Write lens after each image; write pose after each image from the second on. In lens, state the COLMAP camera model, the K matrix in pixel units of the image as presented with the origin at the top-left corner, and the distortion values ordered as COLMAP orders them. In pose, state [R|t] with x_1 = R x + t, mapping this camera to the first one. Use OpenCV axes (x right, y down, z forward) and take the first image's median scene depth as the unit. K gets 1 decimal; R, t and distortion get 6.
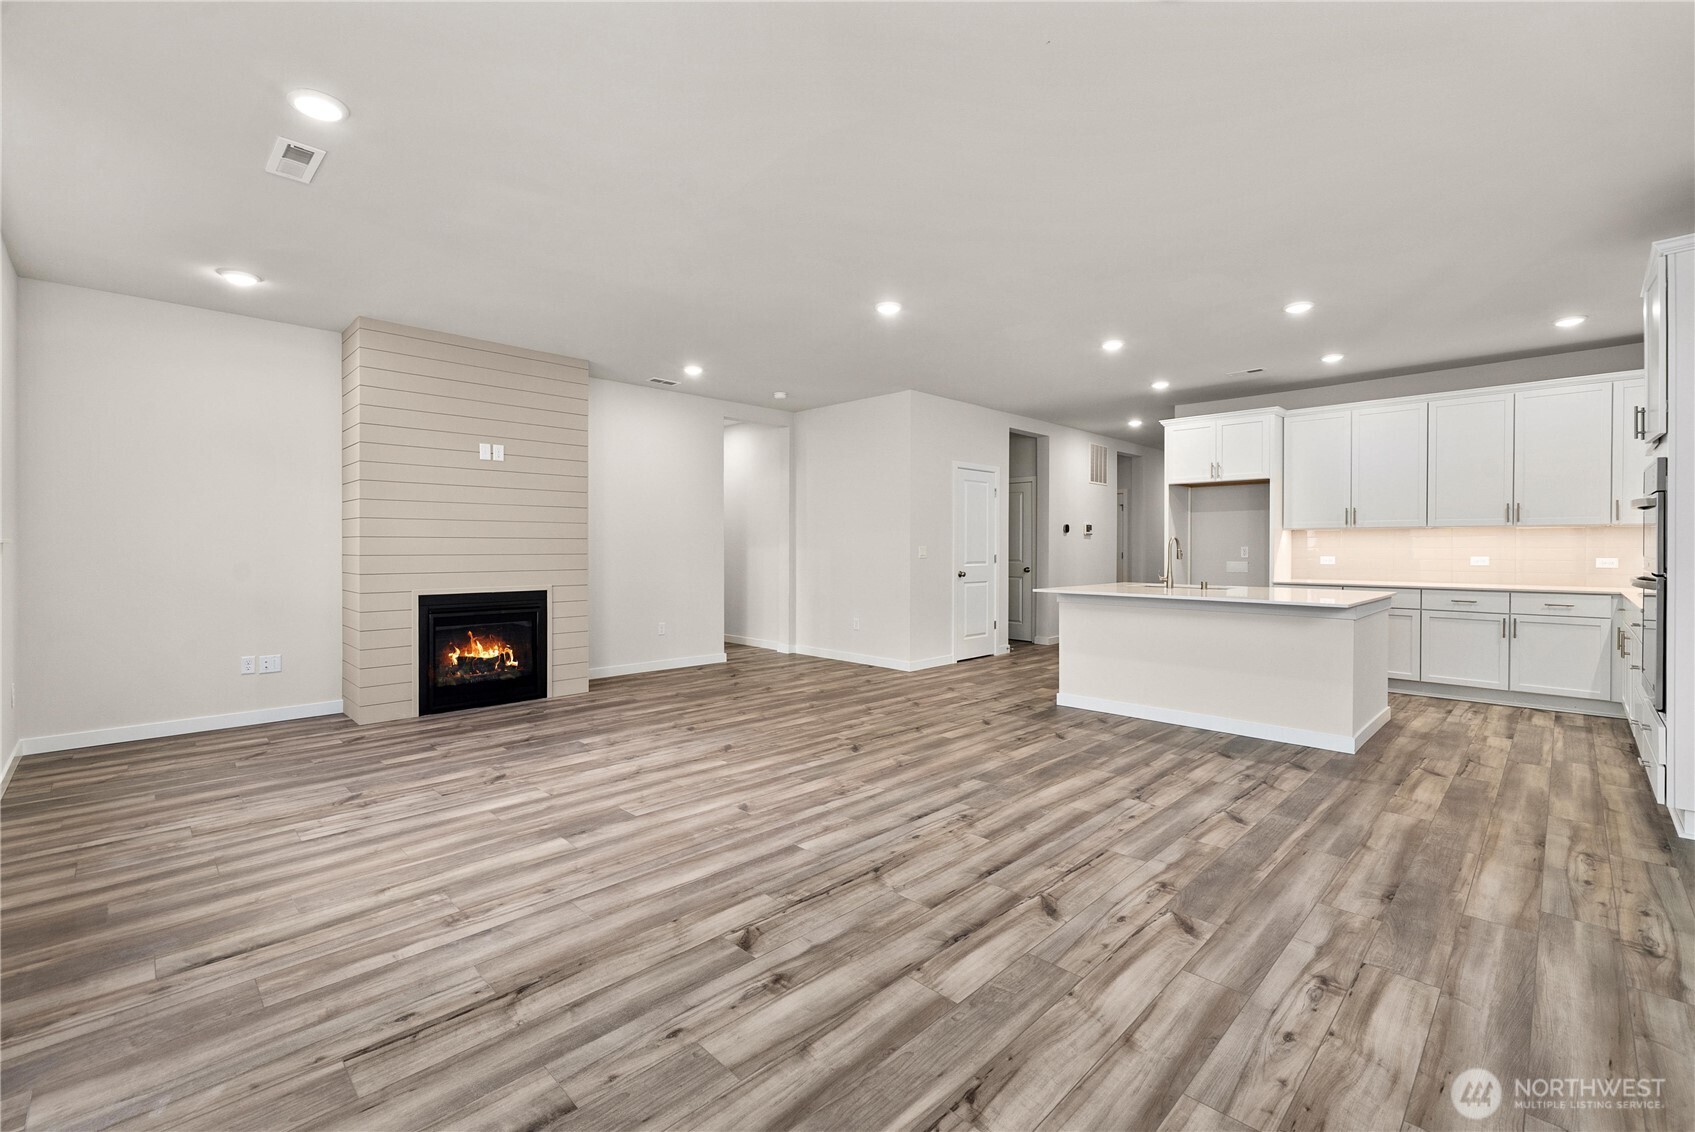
lens RADIAL K [[708.4, 0, 841.1], [0, 708.4, 554.3], [0, 0, 1]] dist [-0.000309, 0.000636]
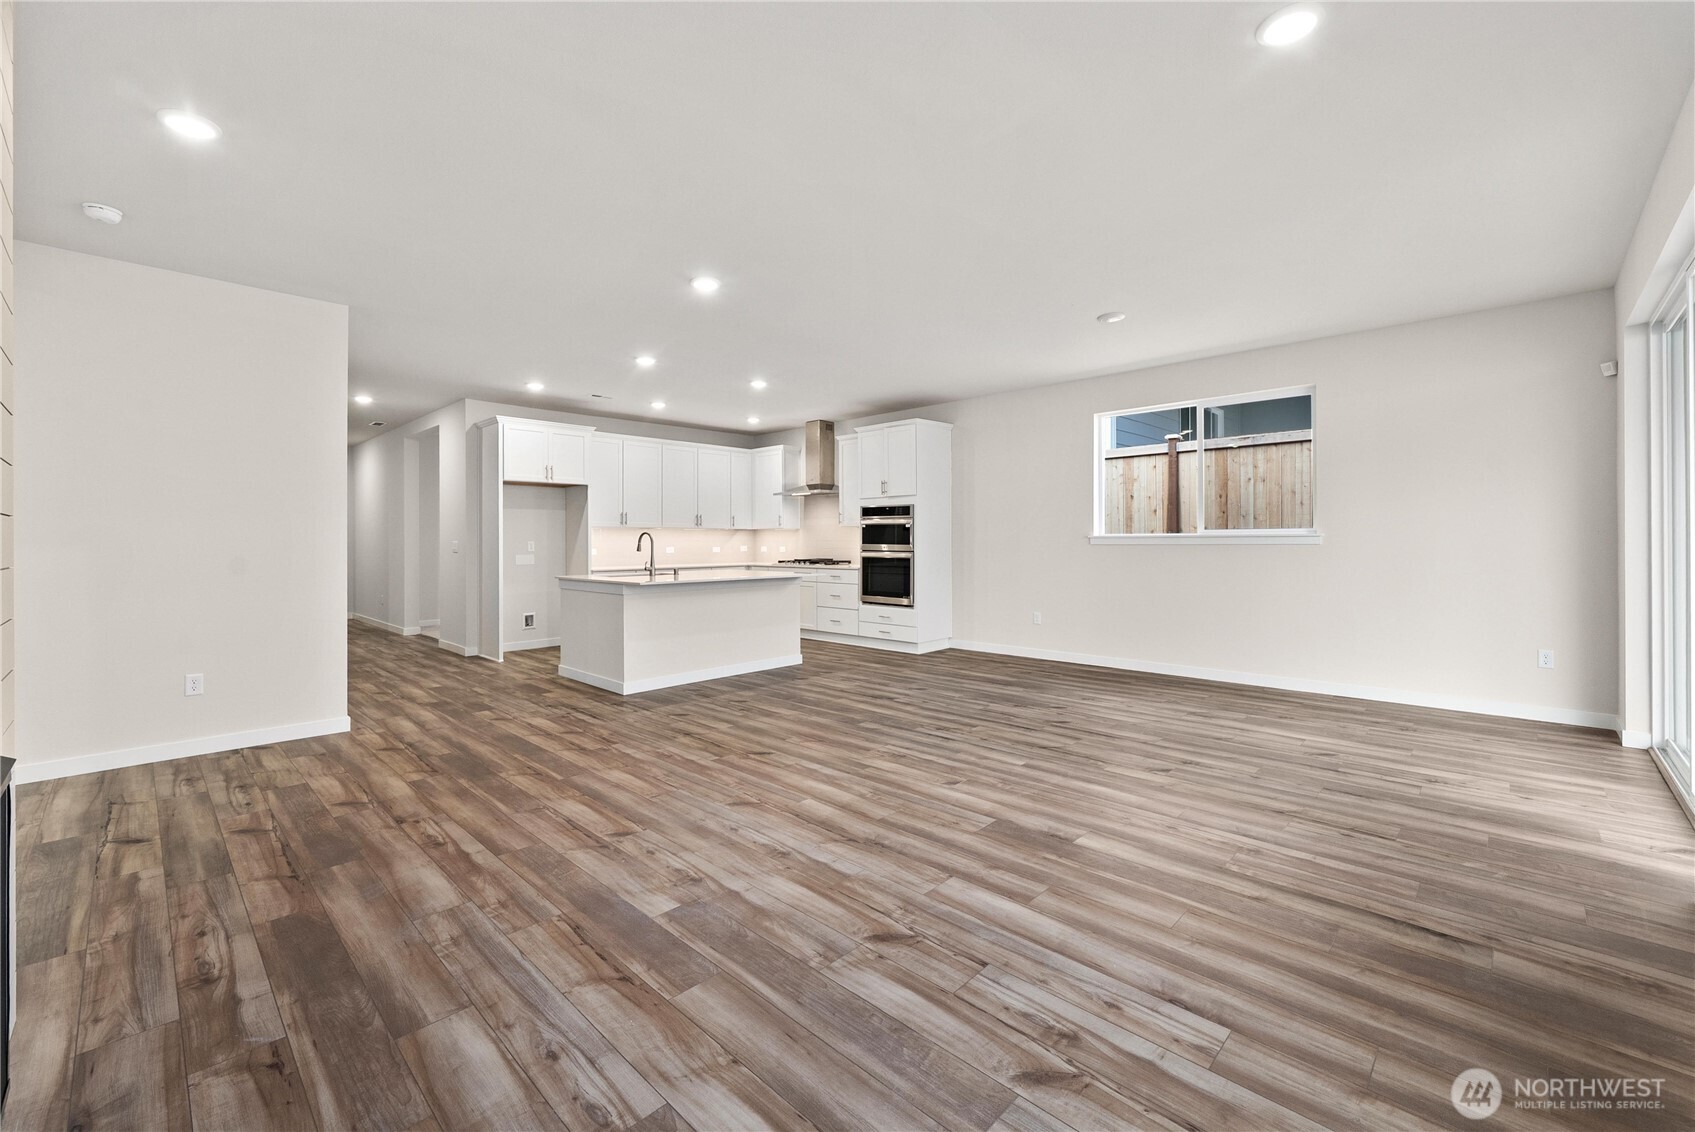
lens RADIAL K [[708.4, 0, 820.1], [0, 708.4, 541.8], [0, 0, 1]] dist [-0.000309, 0.000636]
pose [[-0.000361, -0.002027, 0.999998, -1.165649], [0.013971, 0.999900, 0.002031, -0.012790], [-0.999902, 0.013971, -0.000333, 1.150668]]
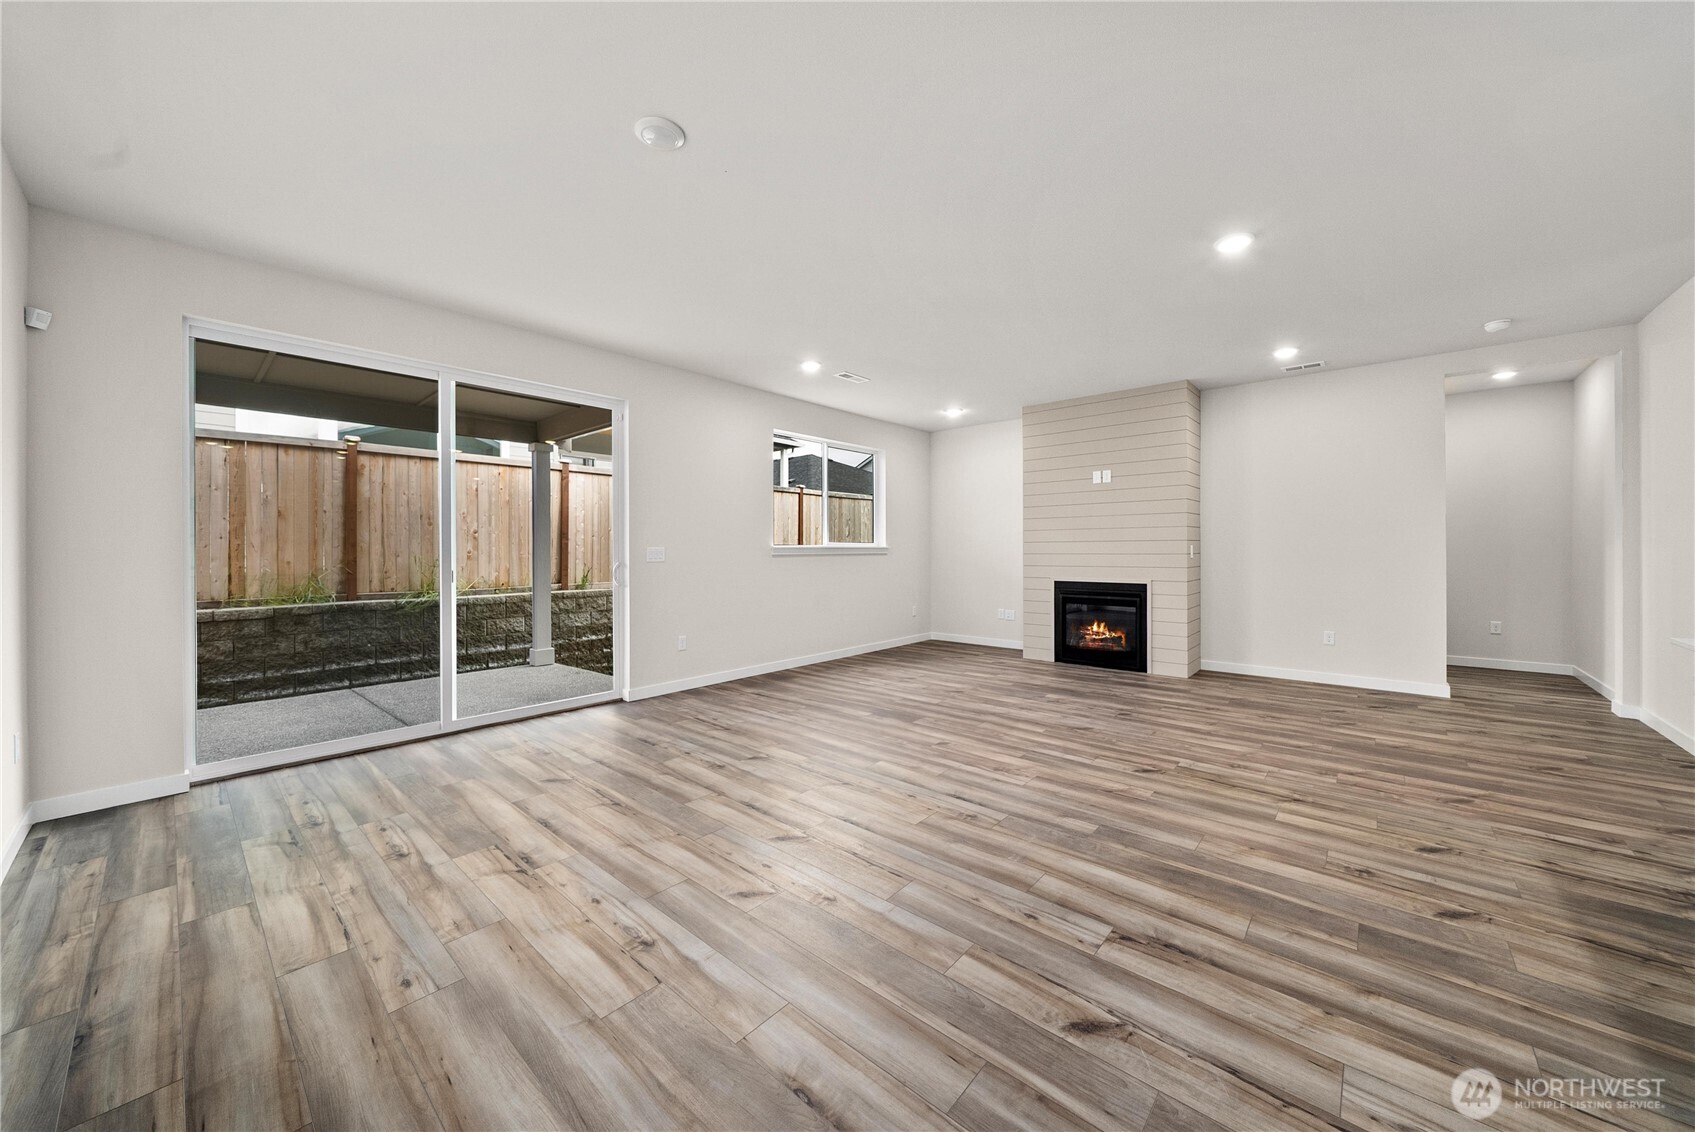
lens RADIAL K [[595.8, 0, 854.1], [0, 595.8, 556.9], [0, 0, 1]] dist [-0.004212, 0.000168]
pose [[0.086302, 0.008876, -0.996229, 0.925359], [-0.004380, 0.999954, 0.008530, -0.002601], [0.996259, 0.003627, 0.086337, 0.708301]]
